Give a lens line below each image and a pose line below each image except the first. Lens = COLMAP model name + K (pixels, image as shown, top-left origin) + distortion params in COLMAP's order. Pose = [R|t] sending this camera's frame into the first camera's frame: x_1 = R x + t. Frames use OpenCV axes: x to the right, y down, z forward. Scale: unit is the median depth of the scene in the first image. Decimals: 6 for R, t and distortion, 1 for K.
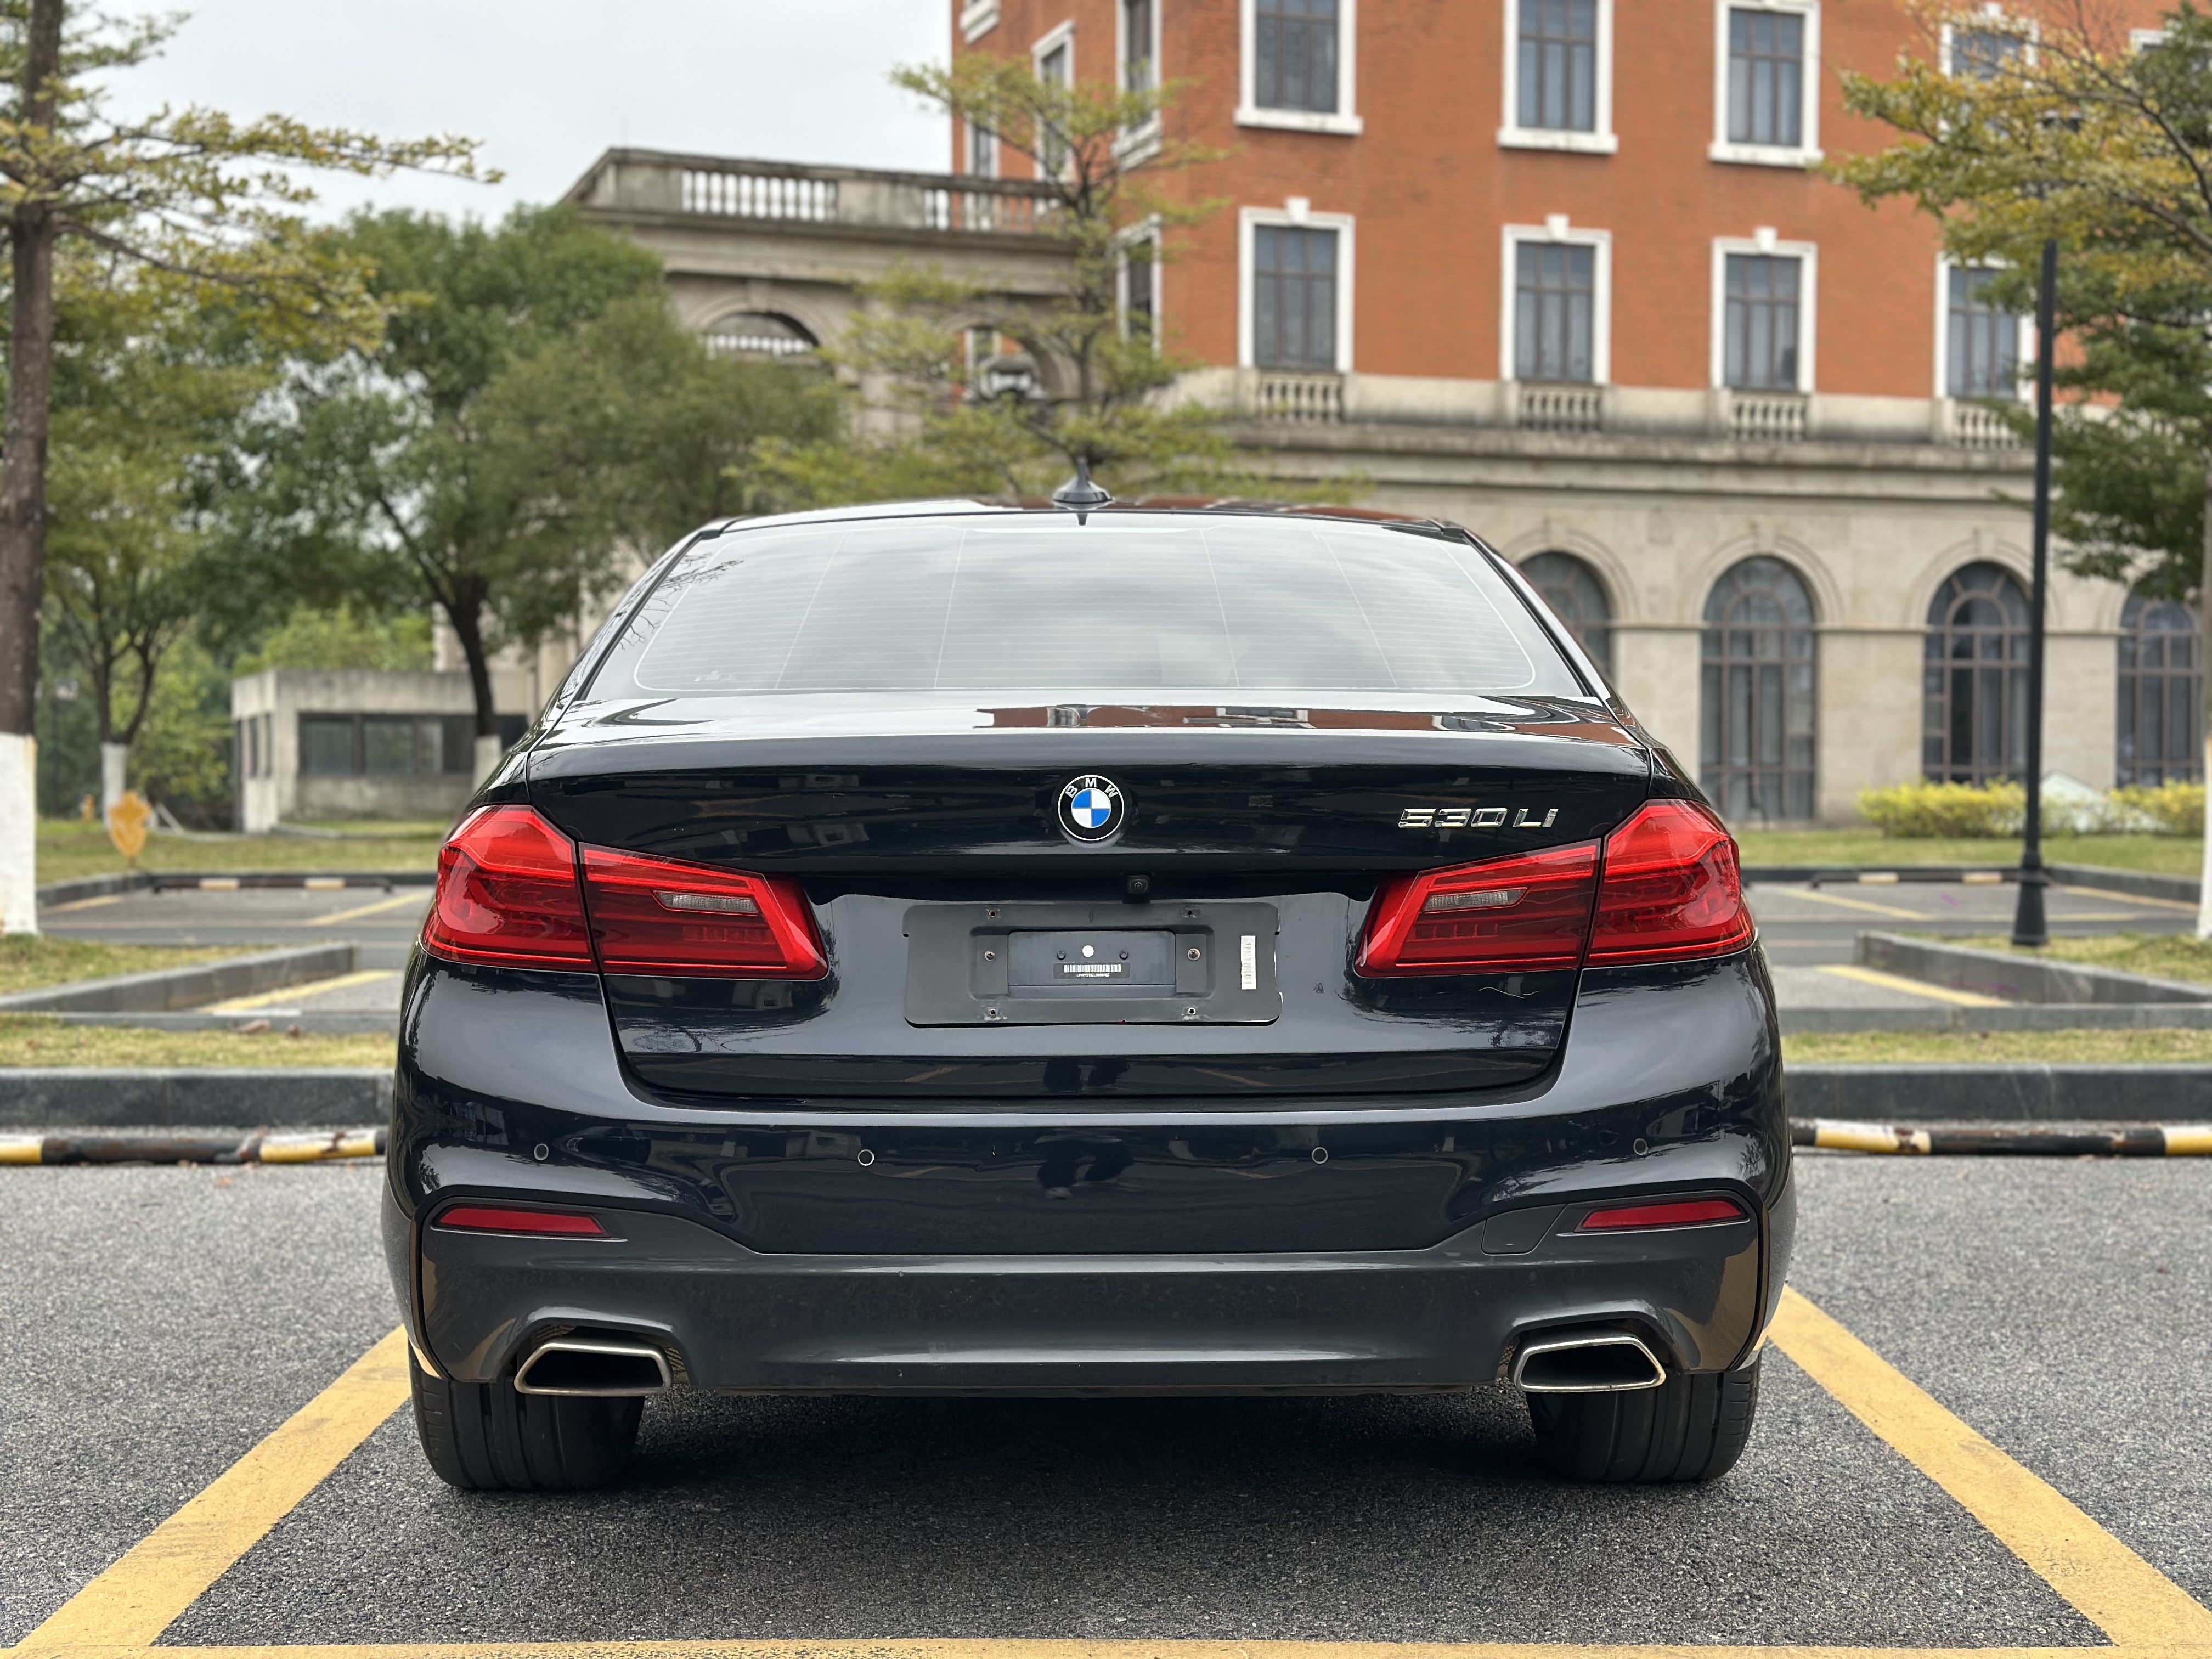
lens RADIAL K [[3088.7, 0, 1106.0], [0, 3088.7, 829.5], [0, 0, 1]] dist [0.219902, -0.499163]
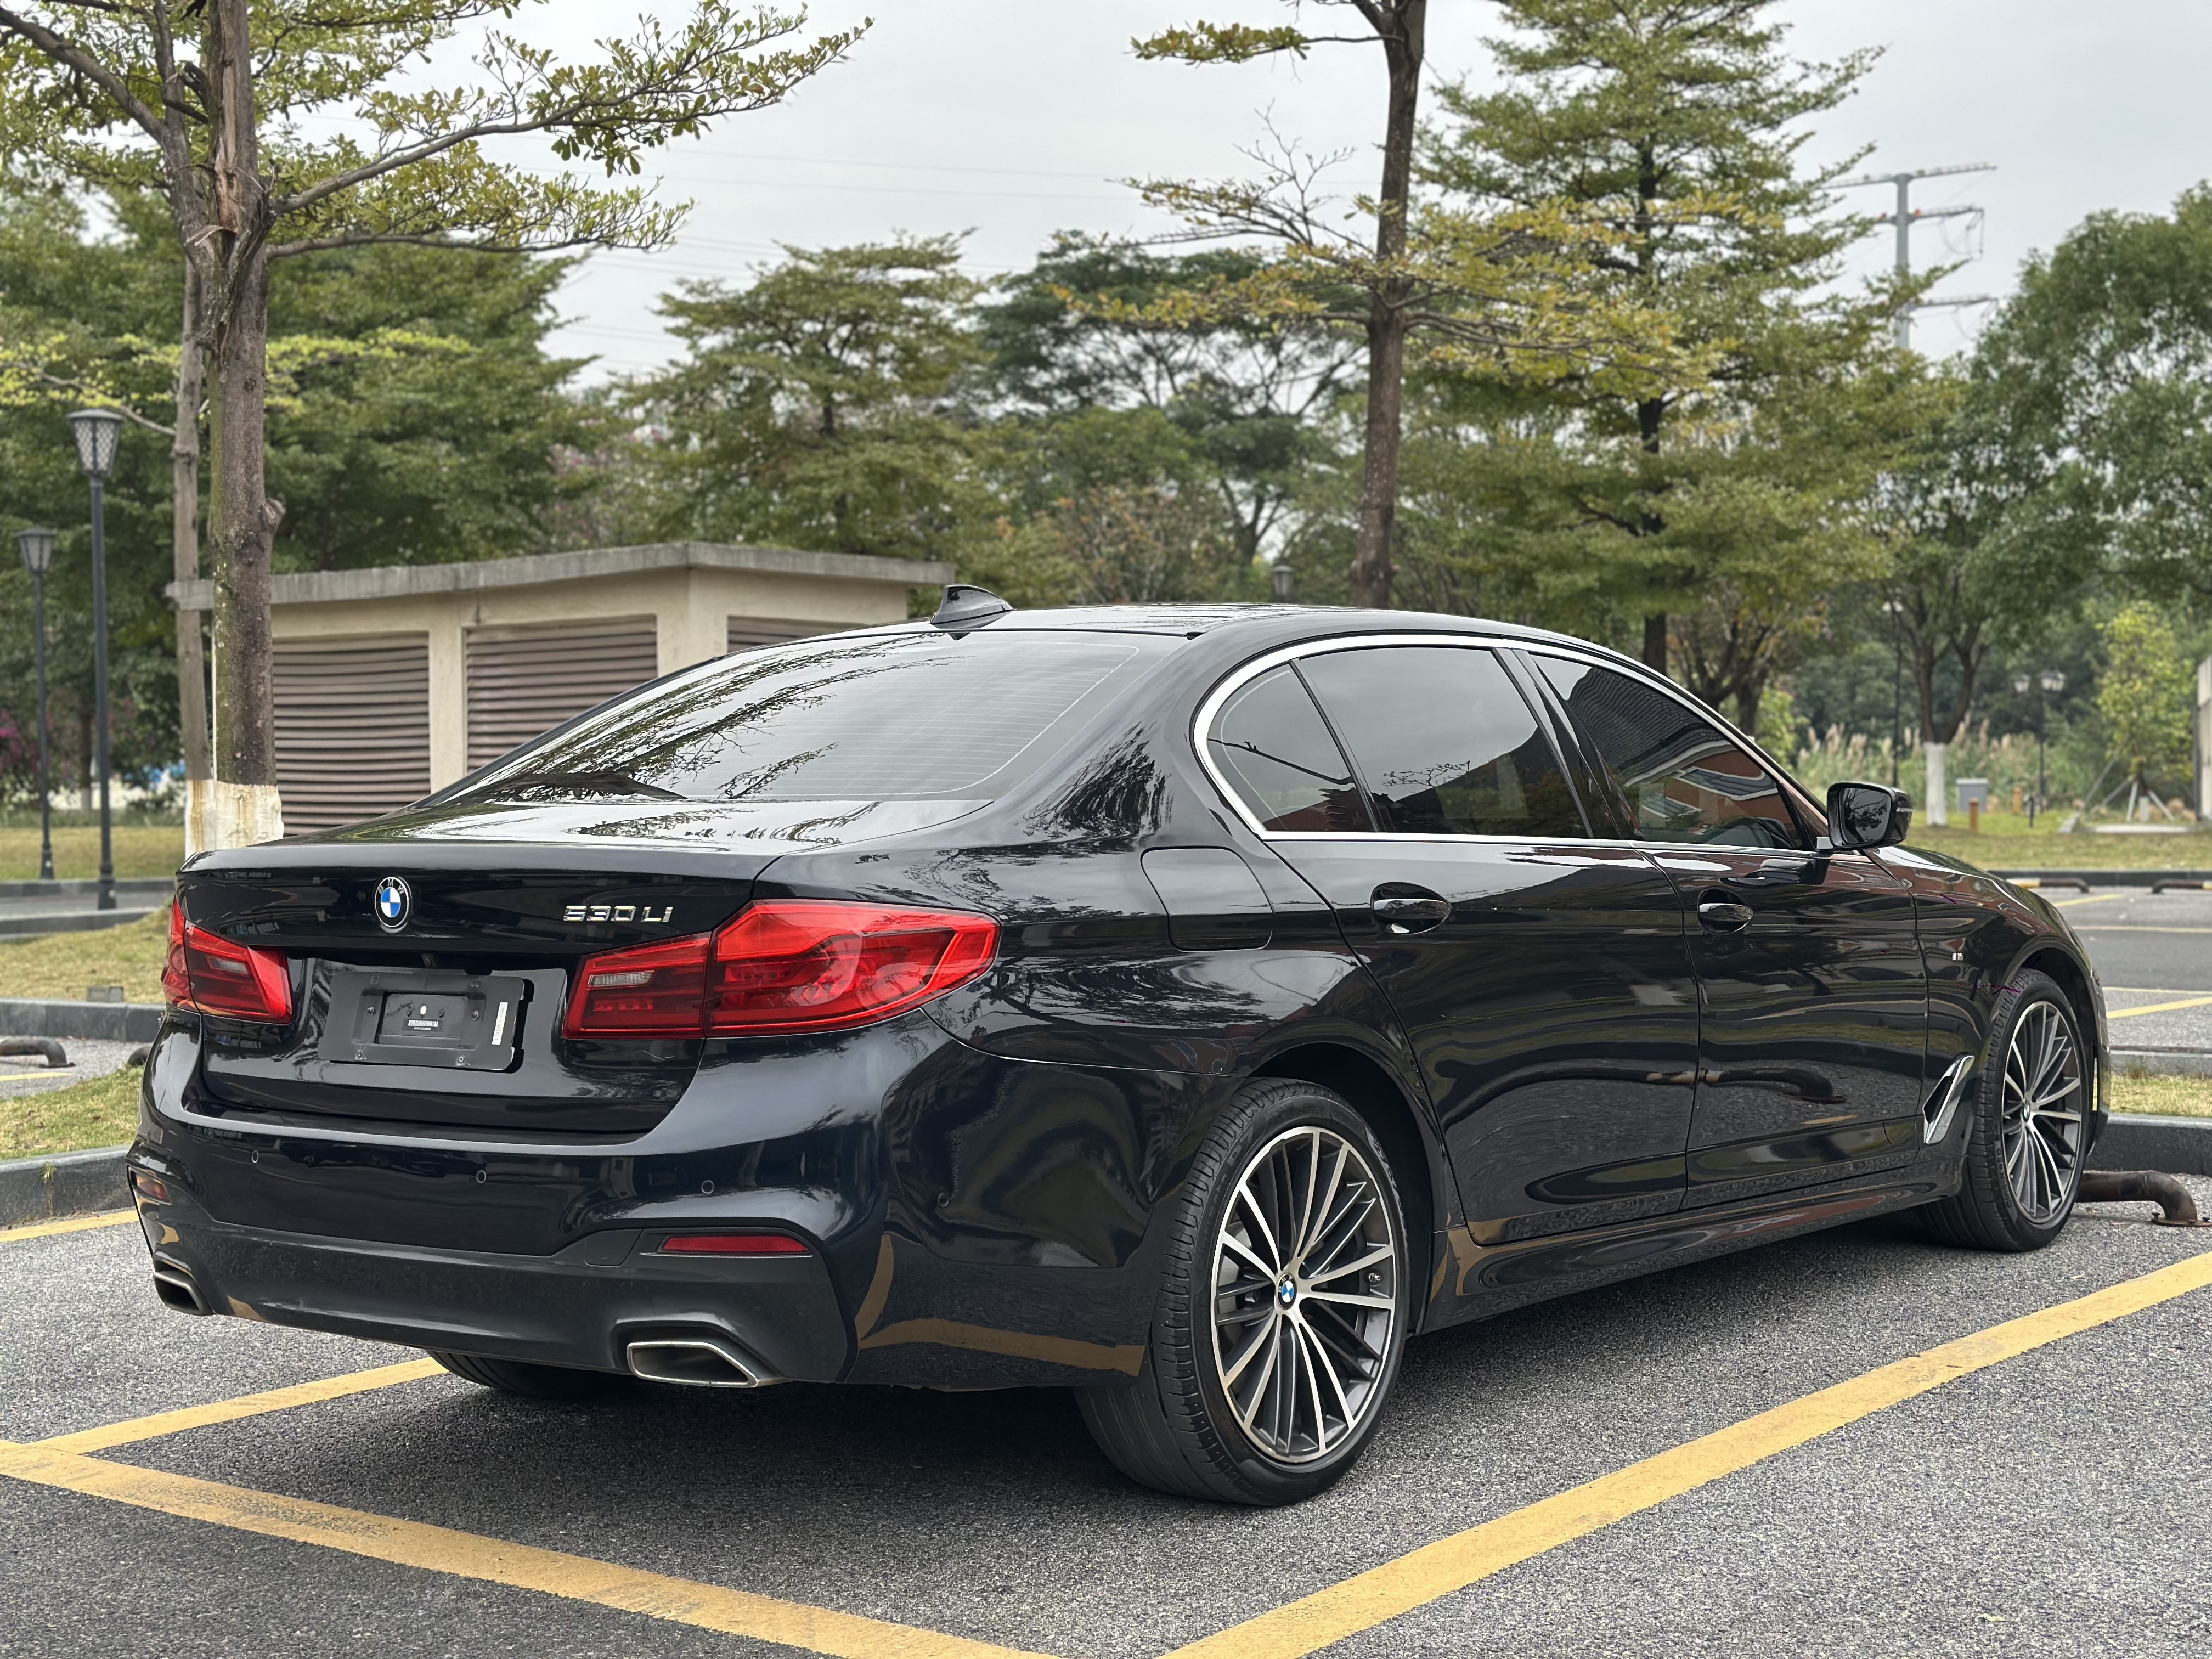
lens RADIAL K [[3088.5, 0, 1114.1], [0, 3088.5, 837.1], [0, 0, 1]] dist [0.223041, -0.506247]
pose [[0.785436, 0.003309, -0.618934, 0.156335], [0.002322, 0.999963, 0.008293, -0.006628], [0.618939, -0.007951, 0.785399, 0.022022]]
